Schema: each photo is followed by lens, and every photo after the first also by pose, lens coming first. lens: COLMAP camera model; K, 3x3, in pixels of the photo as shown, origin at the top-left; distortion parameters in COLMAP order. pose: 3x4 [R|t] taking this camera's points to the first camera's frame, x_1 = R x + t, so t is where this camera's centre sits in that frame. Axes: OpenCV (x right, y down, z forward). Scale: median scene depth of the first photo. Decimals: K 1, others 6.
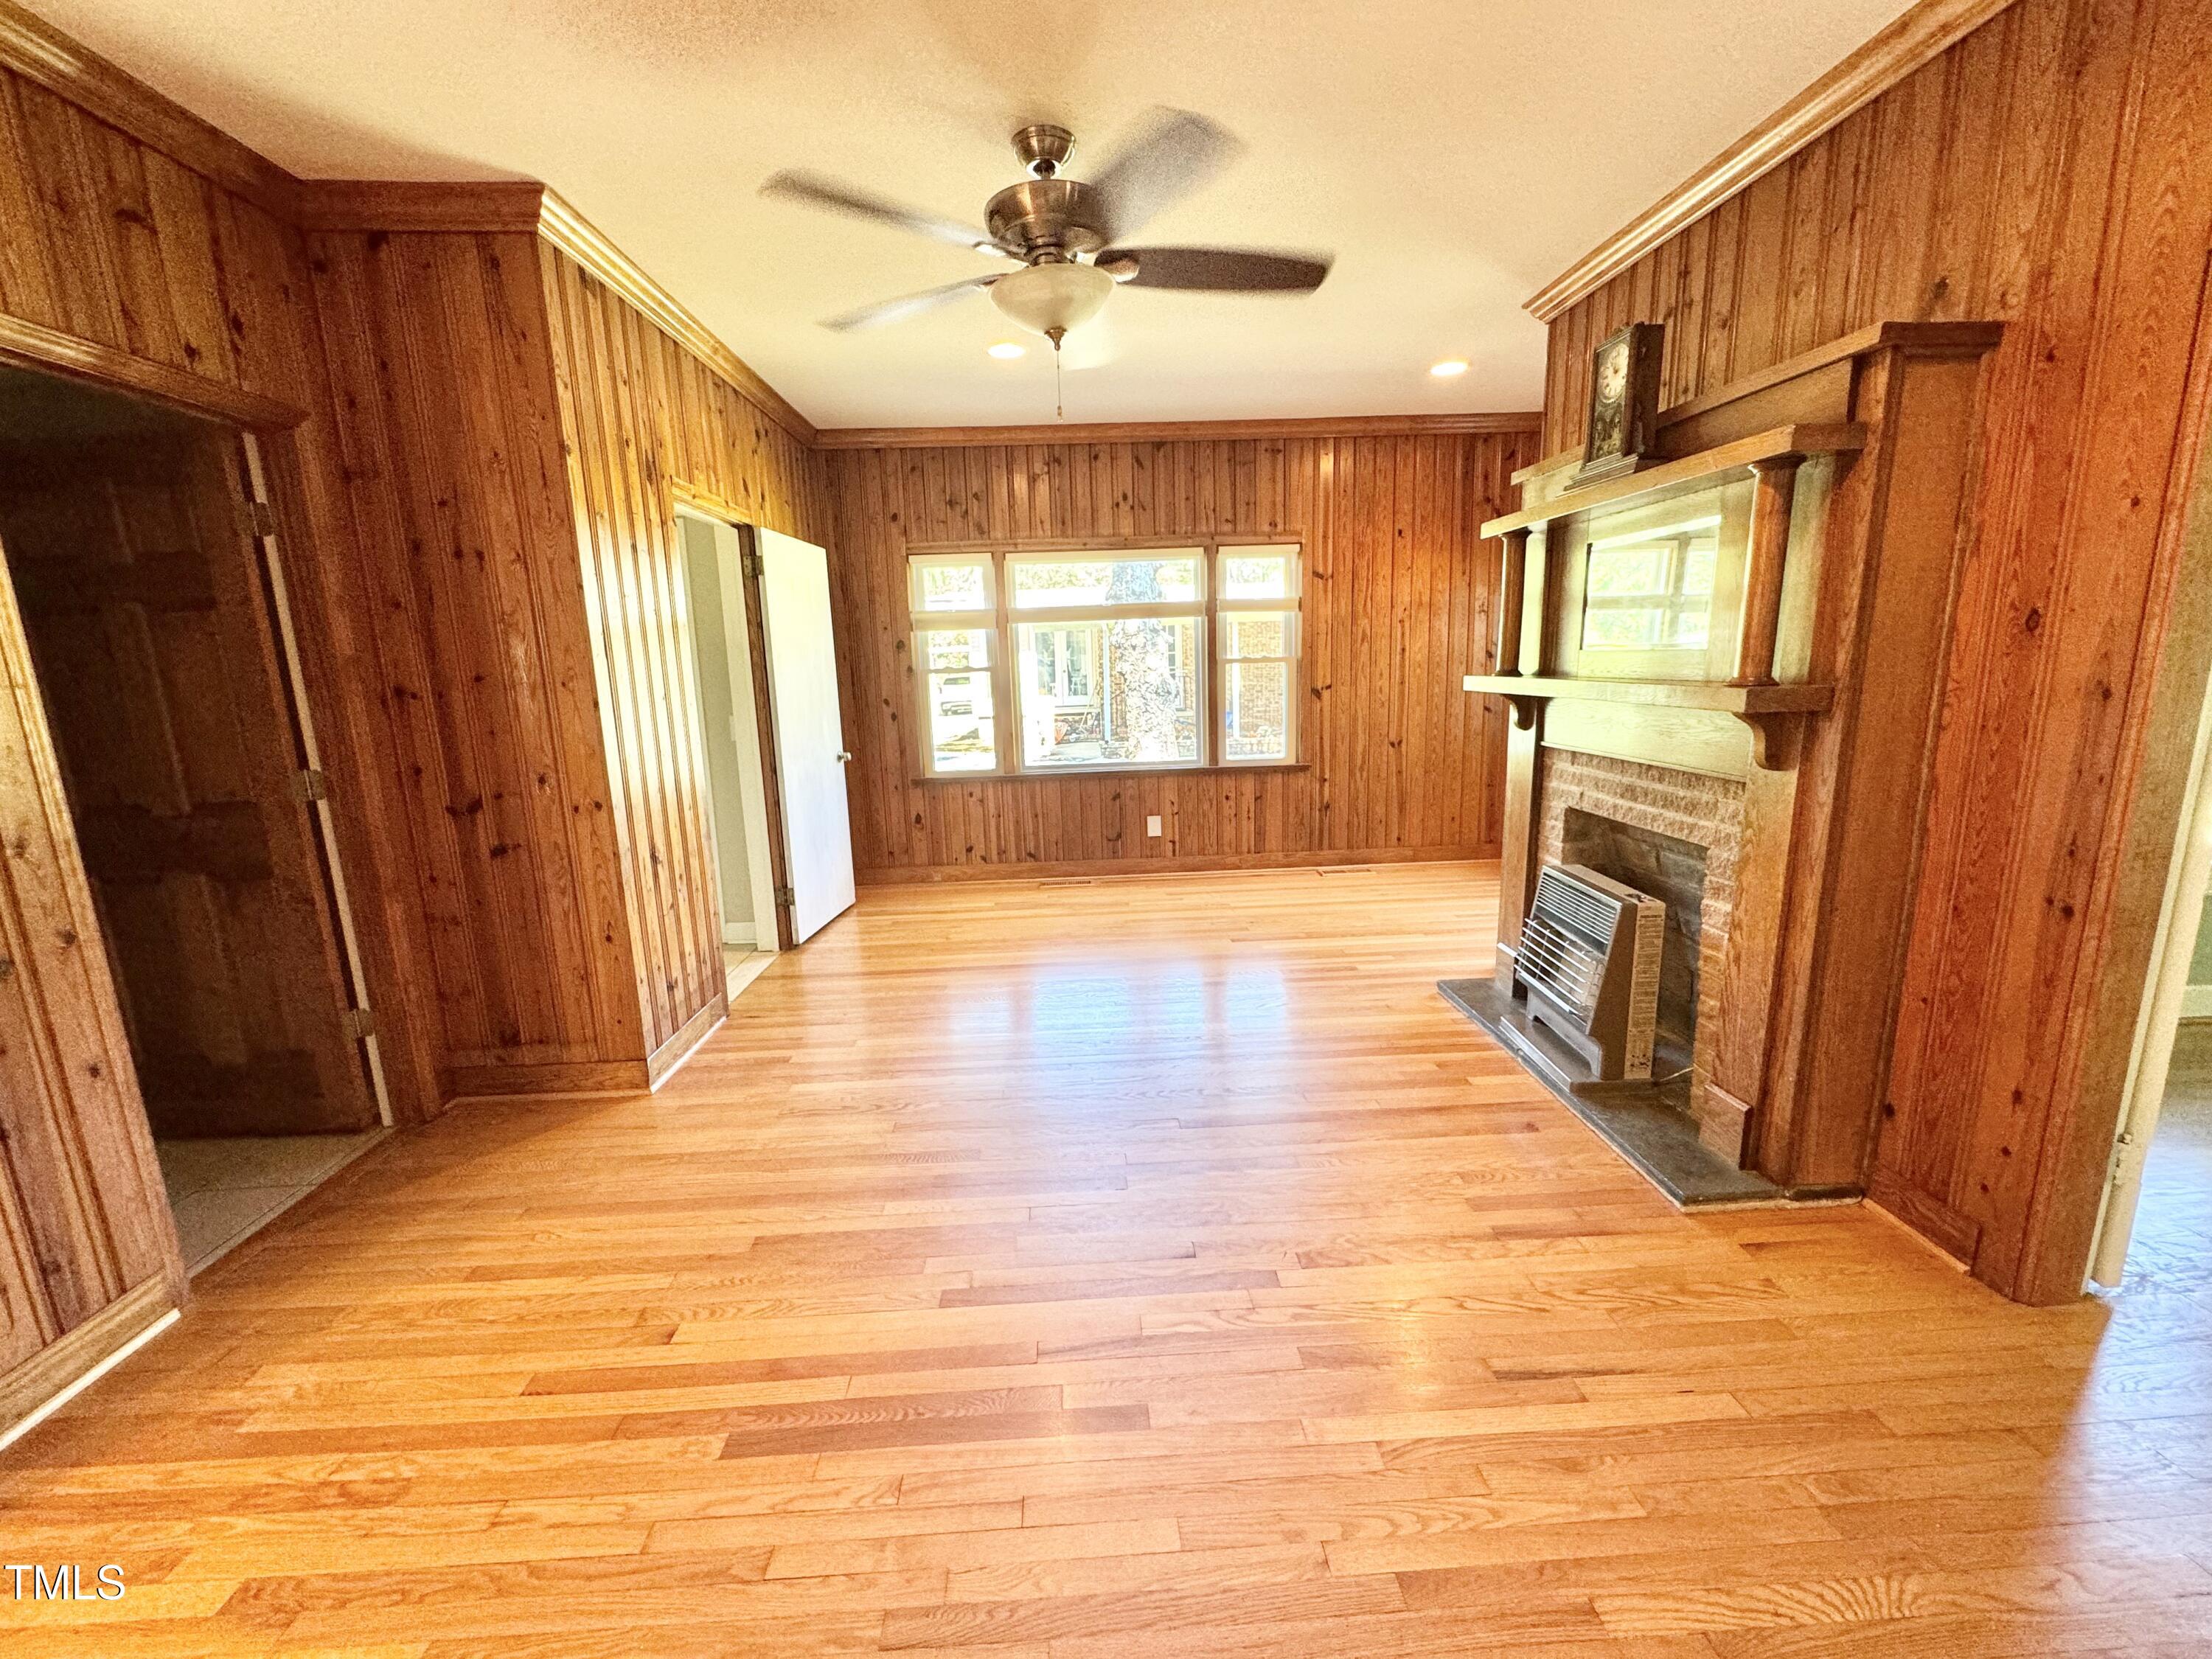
lens RADIAL K [[886.0, 0, 1103.9], [0, 886.0, 830.0], [0, 0, 1]] dist [-0.001494, 0.000435]
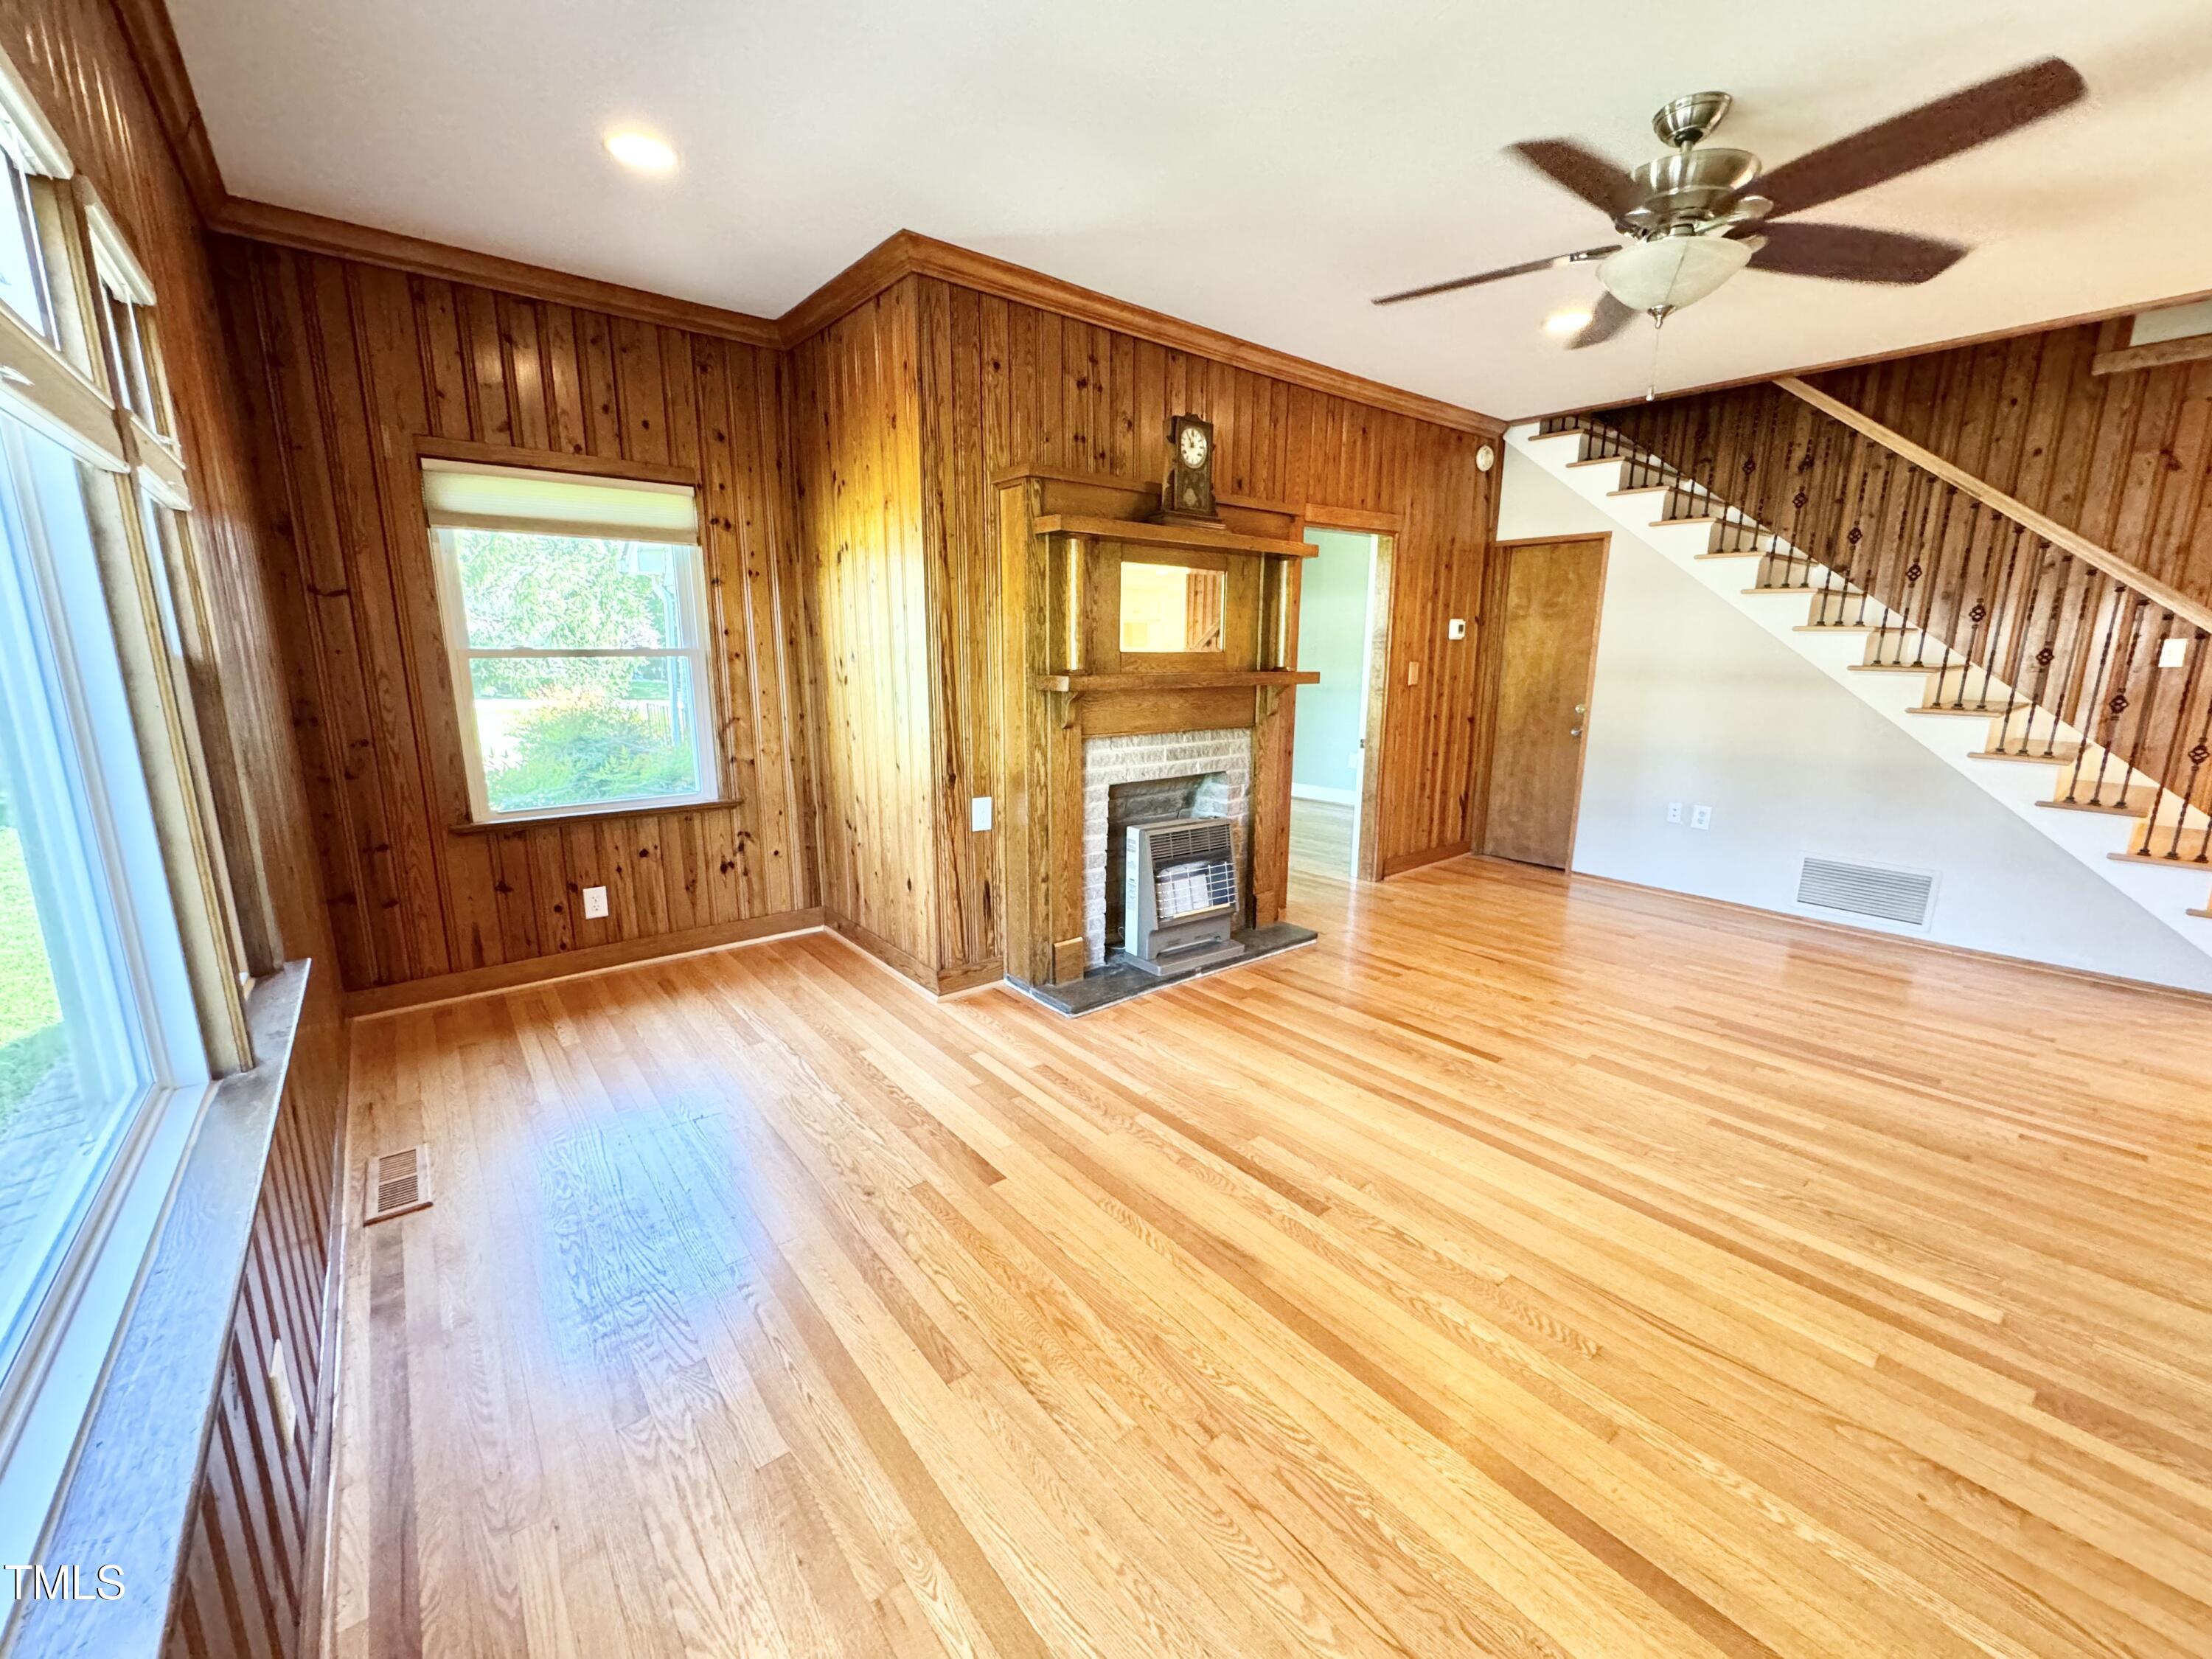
lens RADIAL K [[886.0, 0, 1103.9], [0, 886.0, 830.0], [0, 0, 1]] dist [-0.001494, 0.000435]
pose [[-0.595450, -0.134546, 0.792046, -0.240622], [0.167031, 0.943601, 0.285863, -0.181441], [-0.785837, 0.302513, -0.539394, 0.982209]]
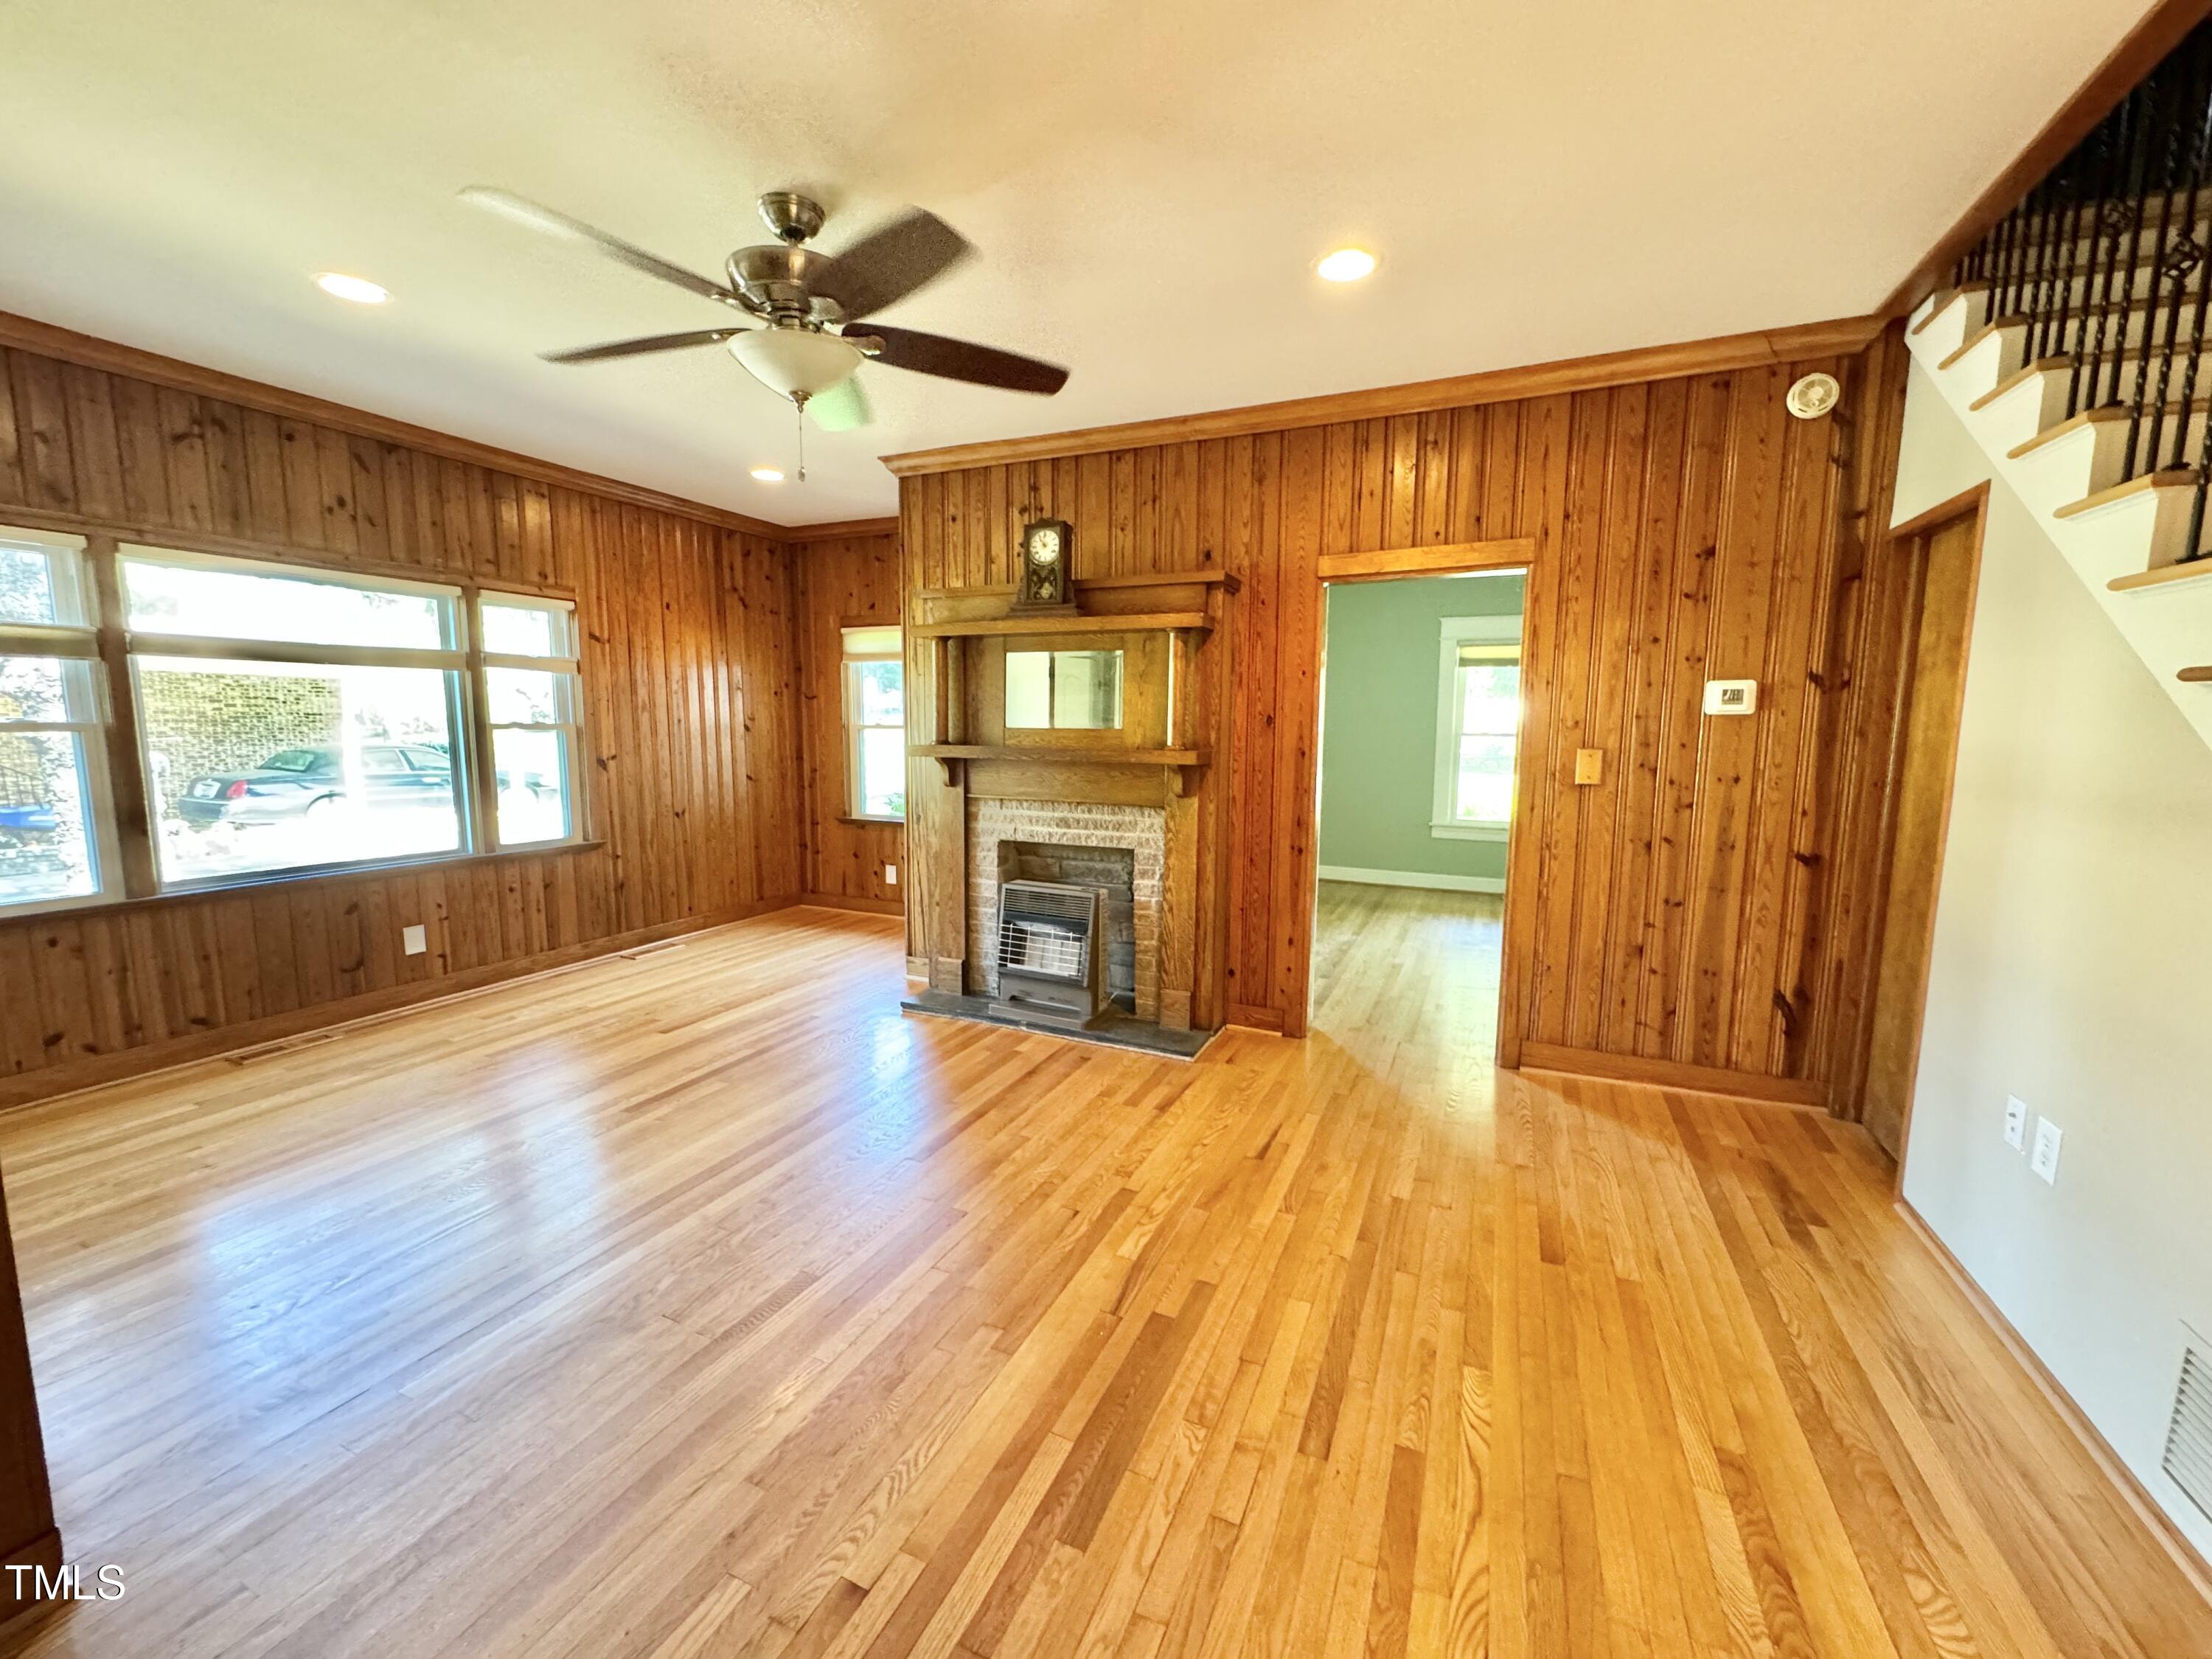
lens RADIAL K [[886.0, 0, 1103.9], [0, 886.0, 830.0], [0, 0, 1]] dist [-0.001494, 0.000435]
pose [[0.446160, -0.071969, 0.892055, -0.371235], [0.148556, 0.988889, 0.005481, -0.014868], [-0.882537, 0.130074, 0.451894, 0.140793]]
